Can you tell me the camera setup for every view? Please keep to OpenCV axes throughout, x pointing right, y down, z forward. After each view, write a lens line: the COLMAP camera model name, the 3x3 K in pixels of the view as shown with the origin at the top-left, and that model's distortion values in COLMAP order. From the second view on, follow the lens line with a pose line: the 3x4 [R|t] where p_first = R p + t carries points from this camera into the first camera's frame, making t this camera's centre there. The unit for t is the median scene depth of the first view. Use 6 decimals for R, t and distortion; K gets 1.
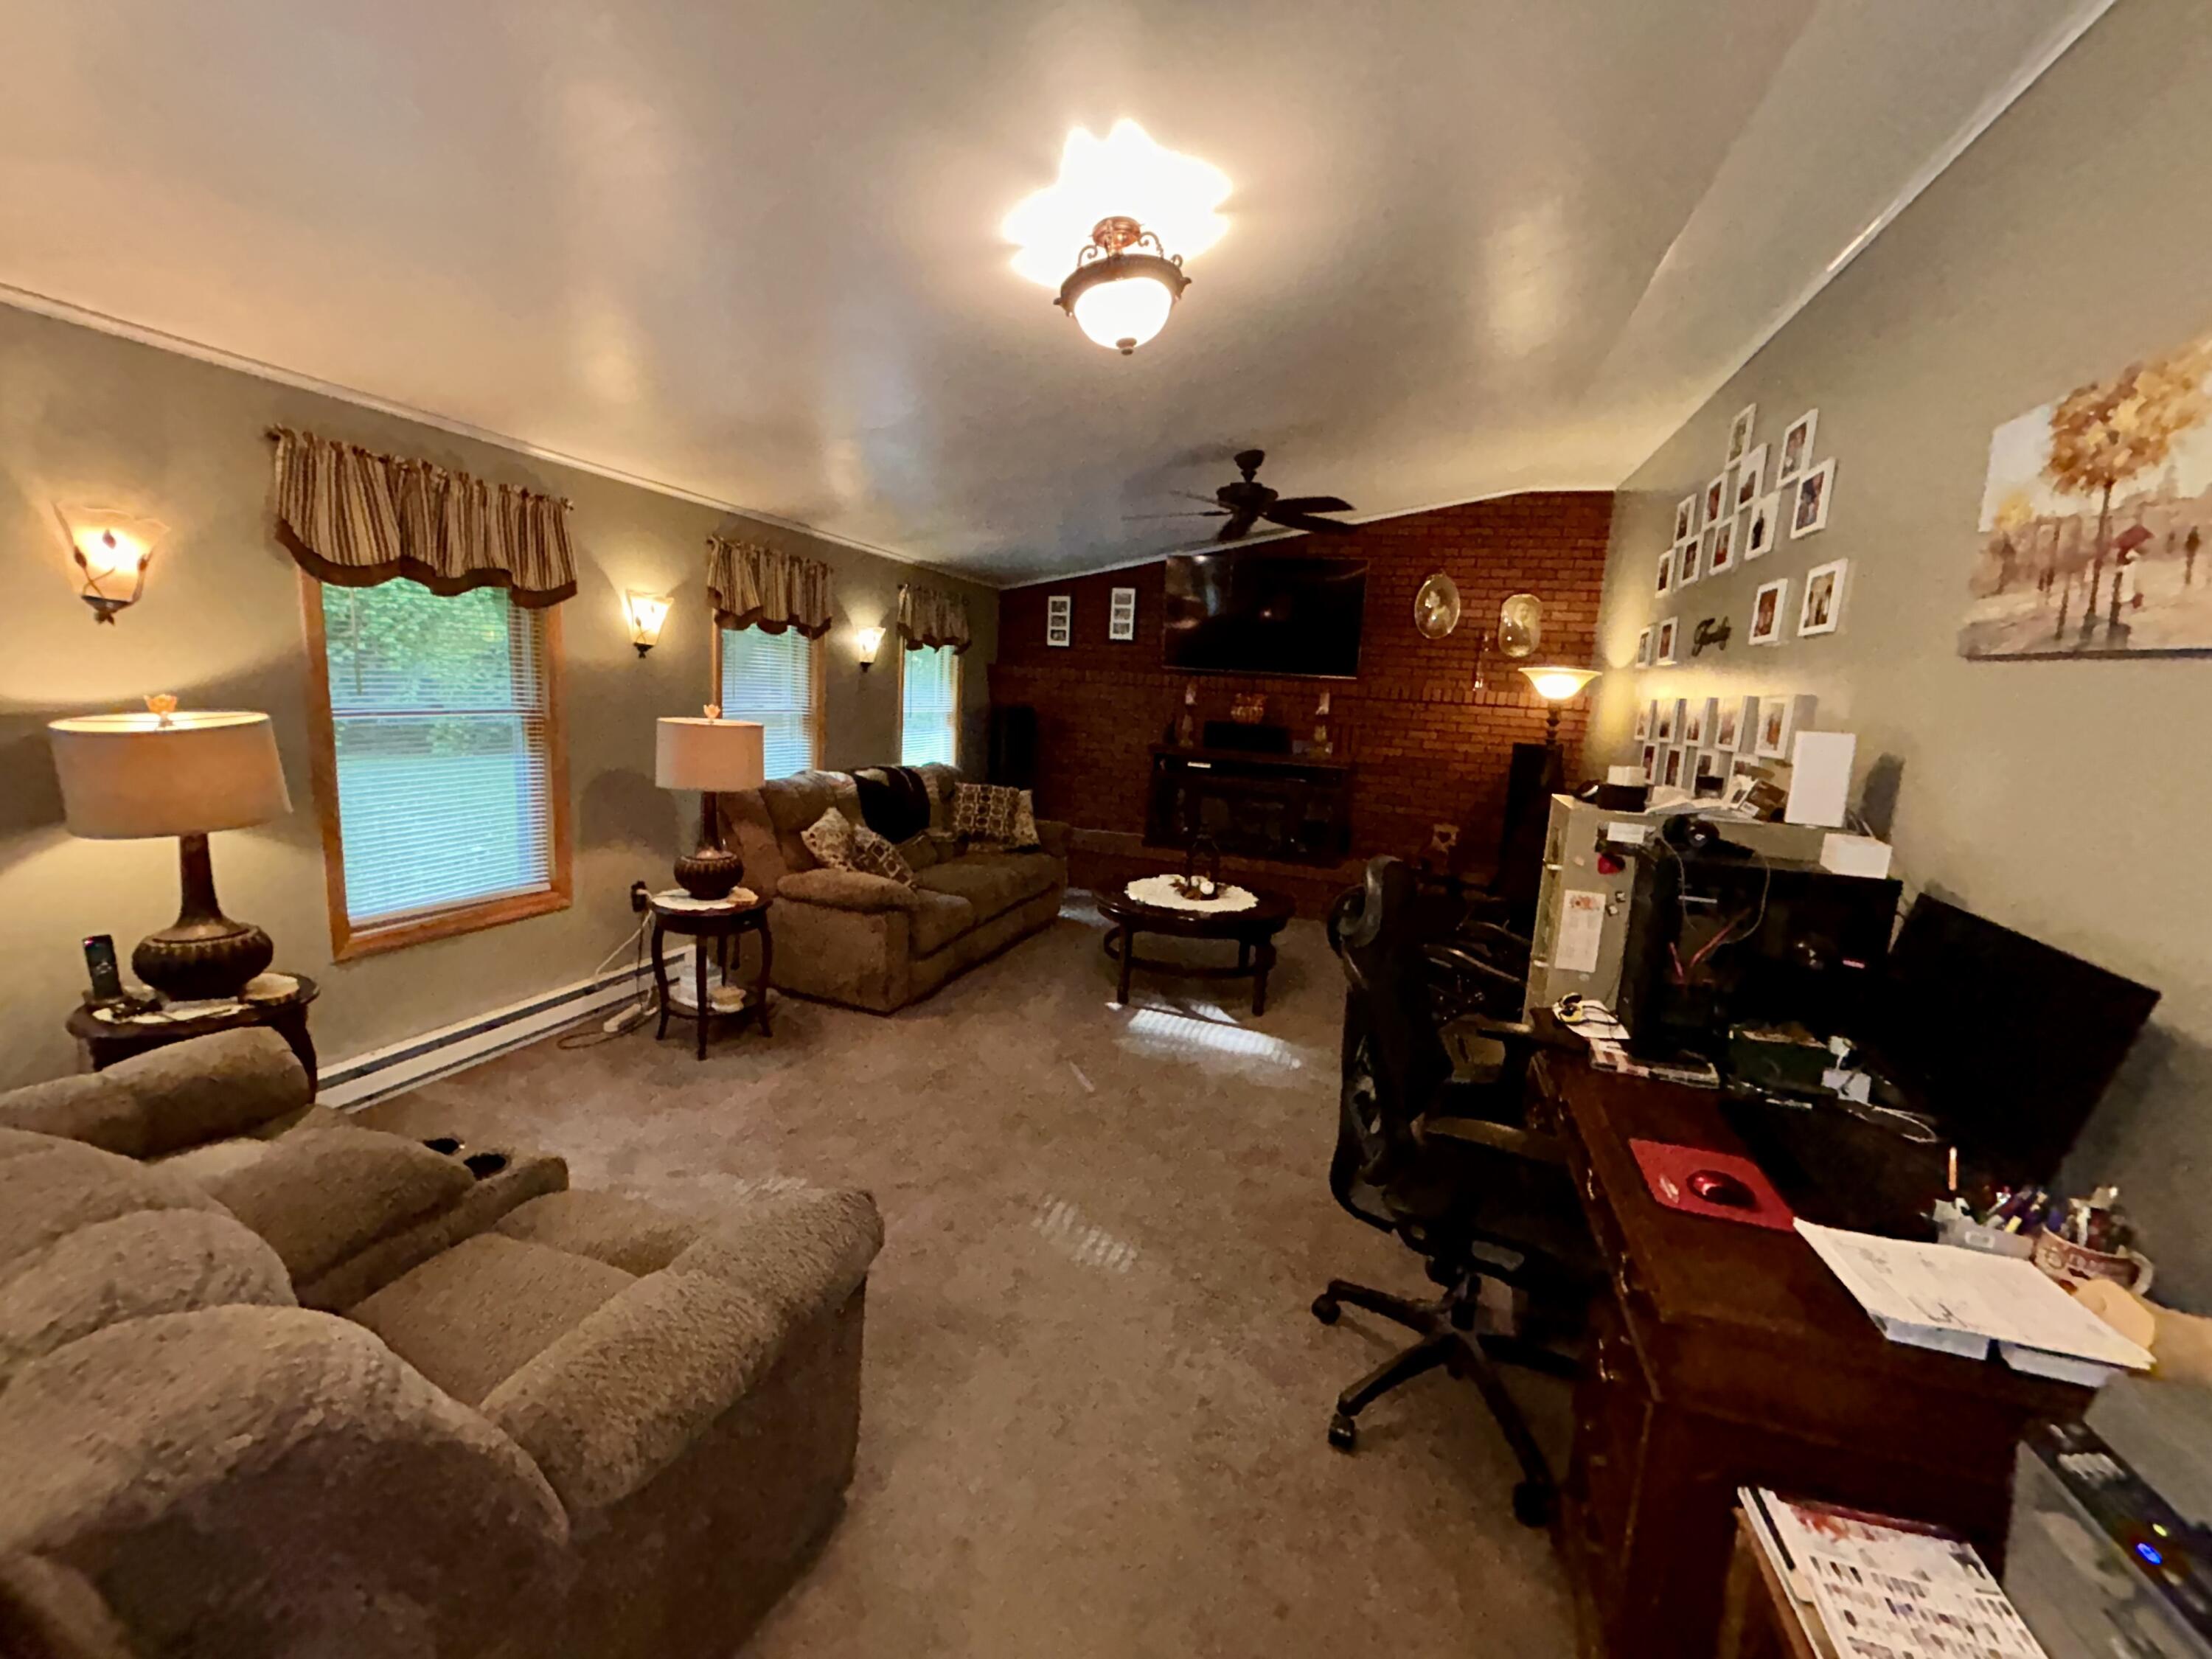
lens RADIAL K [[888.8, 0, 1102.2], [0, 888.8, 825.3], [0, 0, 1]] dist [0.000451, 0.000297]
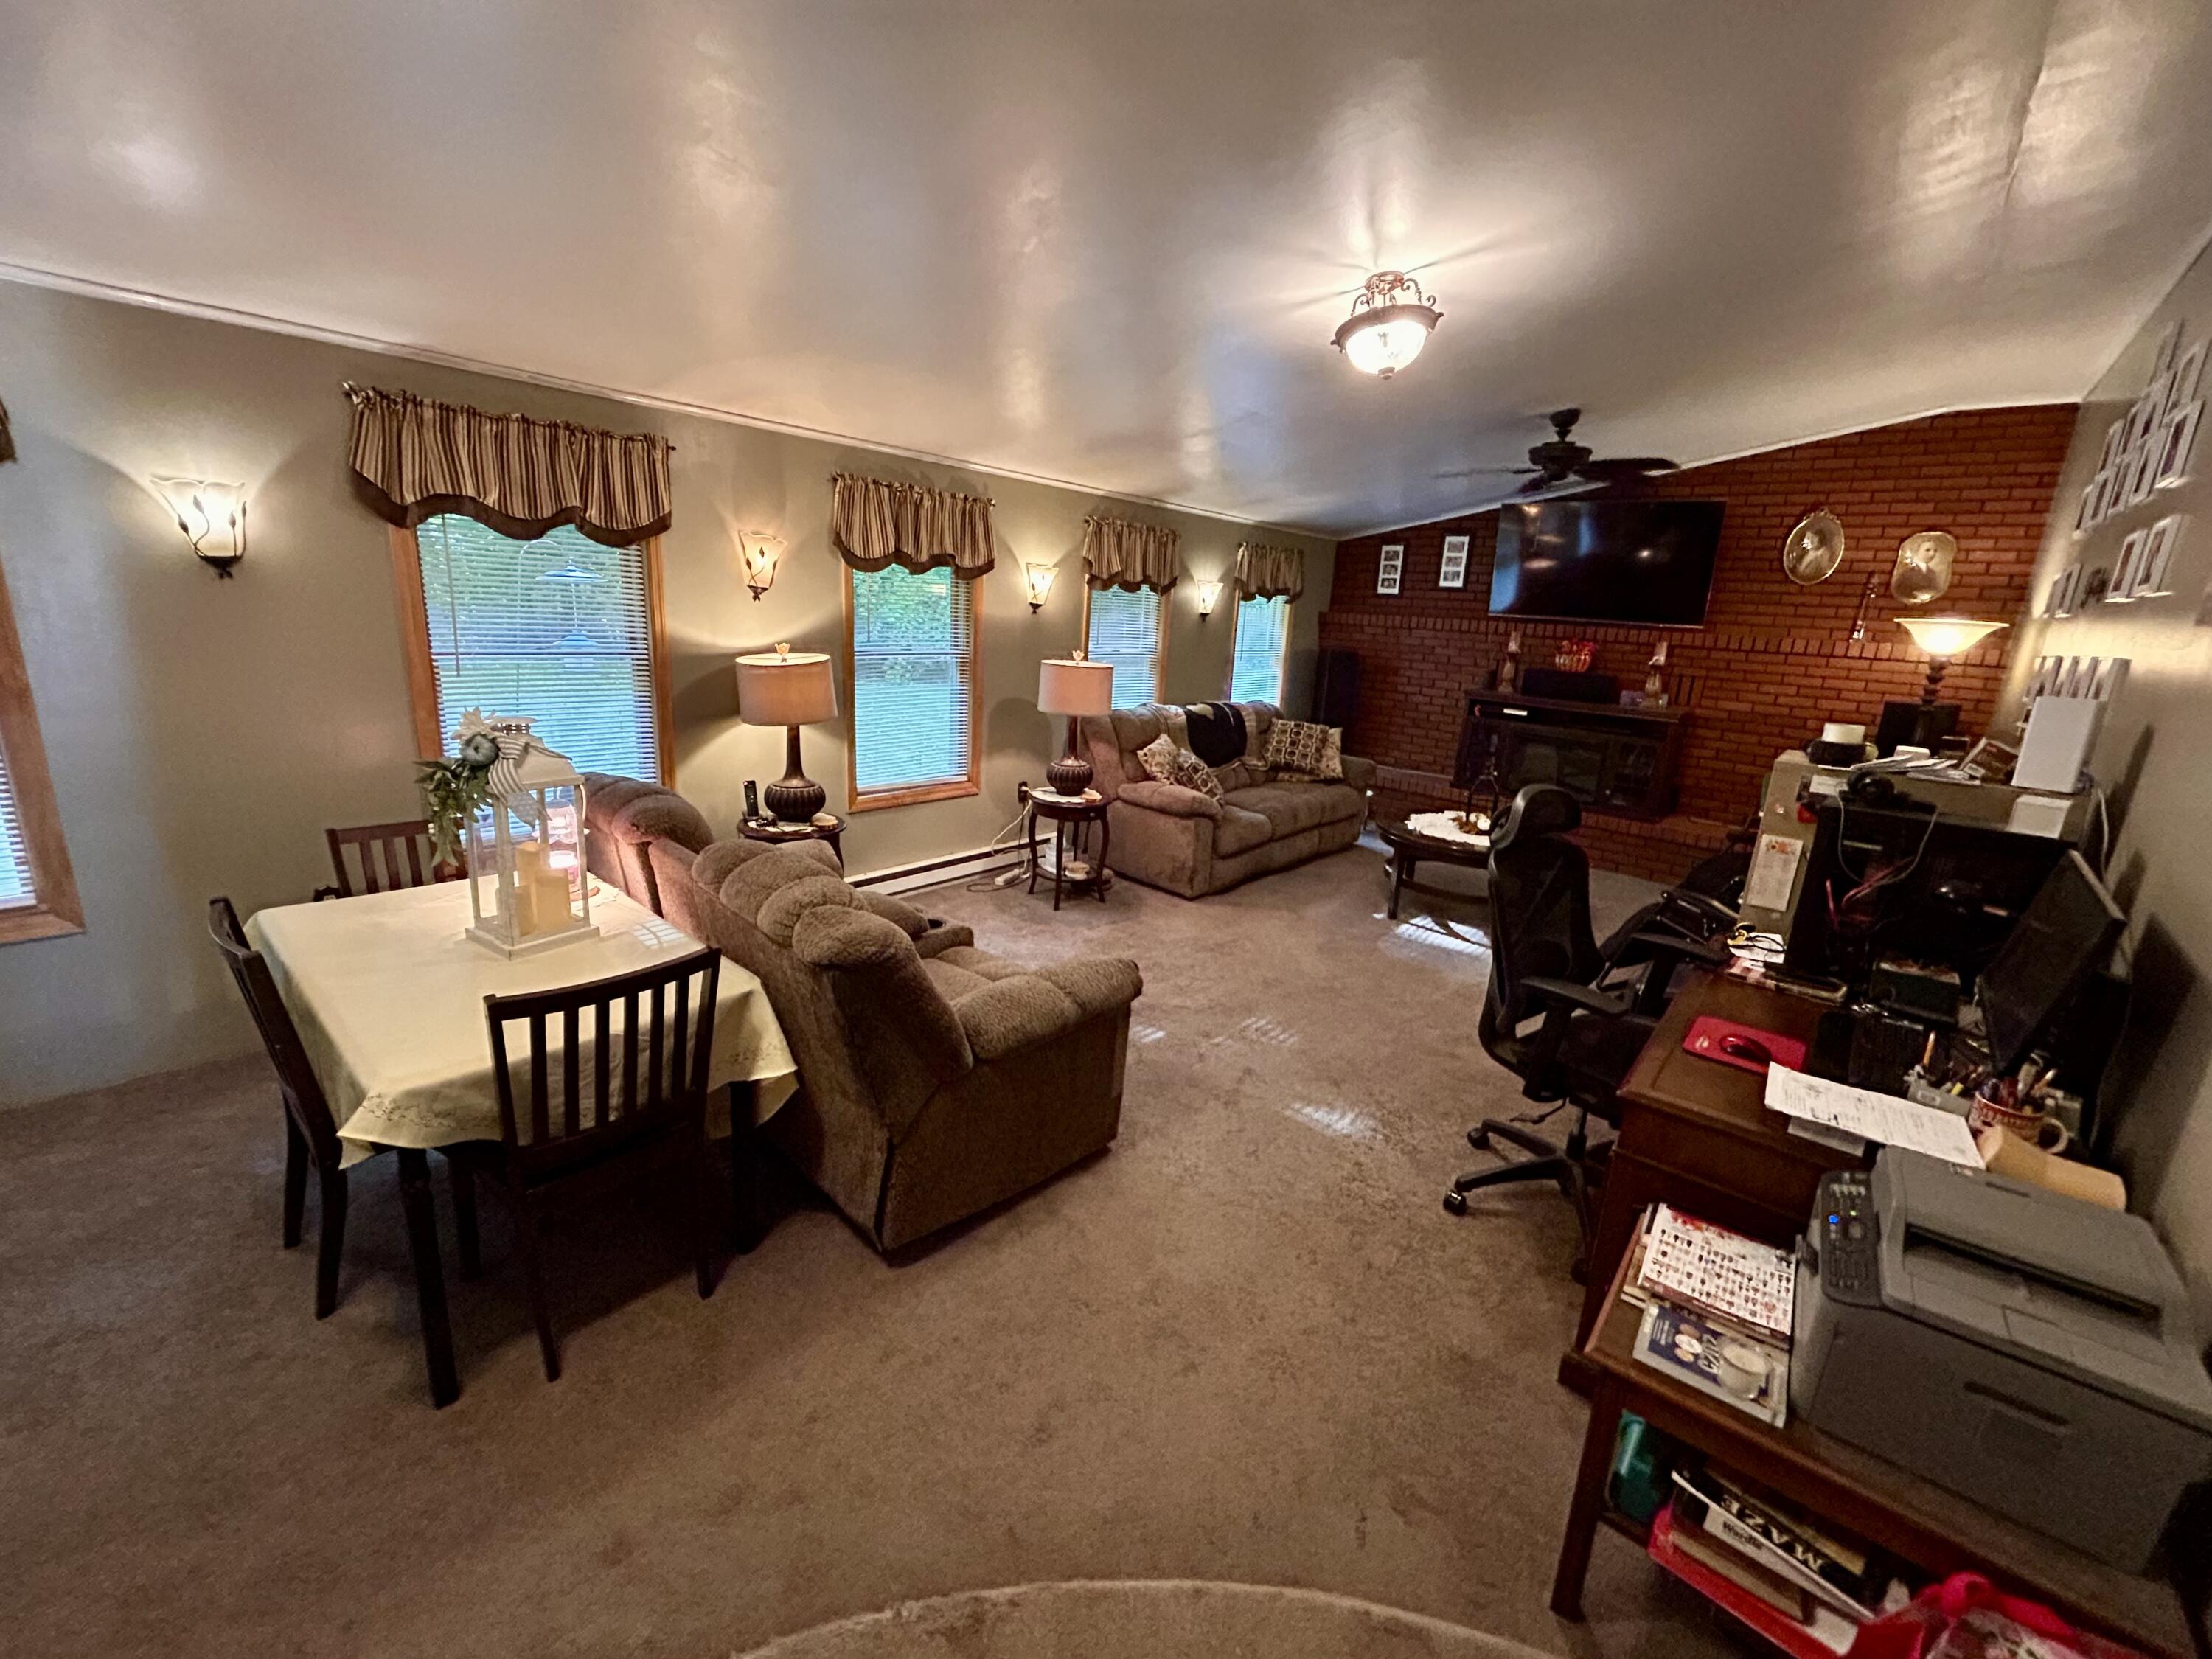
lens RADIAL K [[888.8, 0, 1102.2], [0, 888.8, 825.3], [0, 0, 1]] dist [0.000451, 0.000297]
pose [[0.920486, 0.088335, -0.380660, 0.115562], [-0.062400, 0.994842, 0.079970, 0.015273], [0.385761, -0.049858, 0.921250, -0.212090]]
